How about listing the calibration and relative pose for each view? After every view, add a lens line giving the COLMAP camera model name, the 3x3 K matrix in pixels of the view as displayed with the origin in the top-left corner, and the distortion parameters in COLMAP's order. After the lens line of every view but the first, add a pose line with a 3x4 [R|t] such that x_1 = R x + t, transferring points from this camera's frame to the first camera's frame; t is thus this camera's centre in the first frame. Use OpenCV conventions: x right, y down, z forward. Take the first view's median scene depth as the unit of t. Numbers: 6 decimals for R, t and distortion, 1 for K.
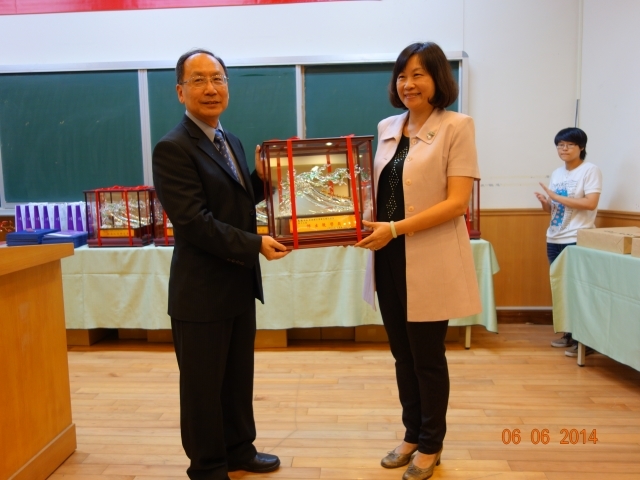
lens RADIAL K [[561.8, 0, 321.3], [0, 561.8, 238.4], [0, 0, 1]] dist [0.002651, -0.003555]
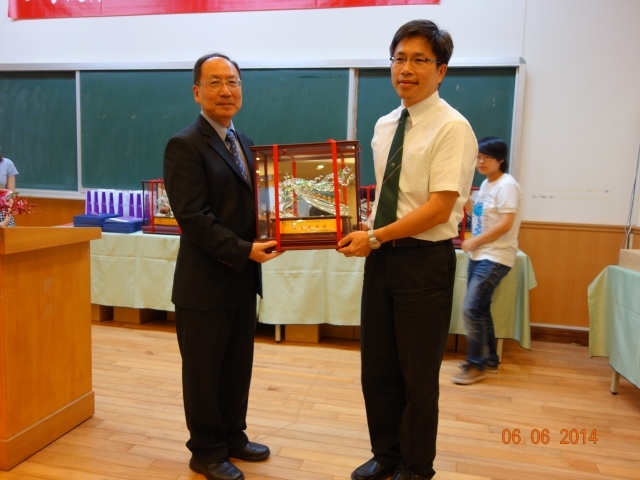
lens RADIAL K [[561.8, 0, 323.0], [0, 561.8, 239.1], [0, 0, 1]] dist [0.002651, -0.003555]
pose [[0.984477, 0.069254, -0.161274, 0.102805], [-0.069077, 0.997589, 0.006711, -0.003879], [0.161350, 0.004534, 0.986887, -0.009897]]
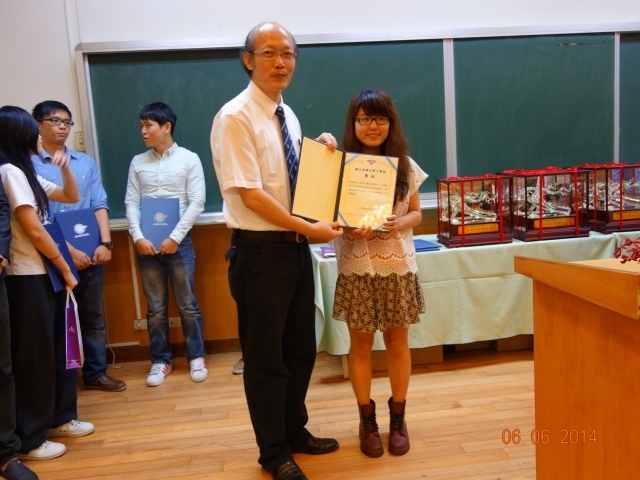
lens RADIAL K [[561.8, 0, 319.0], [0, 561.8, 240.3], [0, 0, 1]] dist [0.002651, -0.003555]
pose [[0.982886, -0.068148, 0.171145, -0.771908], [0.065158, 0.997609, 0.023034, -0.028028], [-0.172305, -0.011489, 0.984977, 0.203530]]
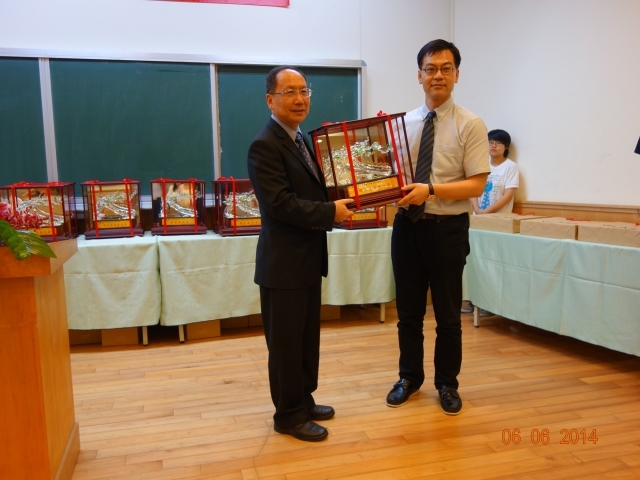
lens RADIAL K [[561.8, 0, 318.3], [0, 561.8, 240.4], [0, 0, 1]] dist [0.002651, -0.003555]
pose [[0.947842, -0.039220, 0.316319, -0.217239], [0.035915, 0.999222, 0.016275, 0.005997], [-0.316712, -0.004065, 0.948513, -0.043823]]
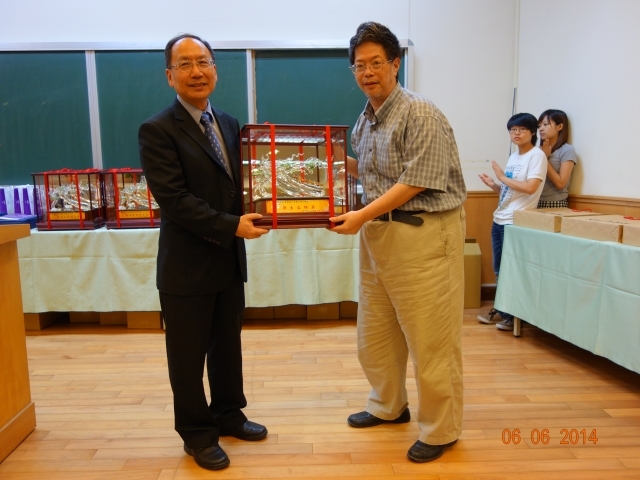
lens RADIAL K [[561.8, 0, 320.0], [0, 561.8, 238.5], [0, 0, 1]] dist [0.002651, -0.003555]
pose [[0.995888, -0.008675, 0.090179, -0.008462], [0.006356, 0.999642, 0.025971, 0.007161], [-0.090372, -0.025291, 0.995587, -0.031481]]
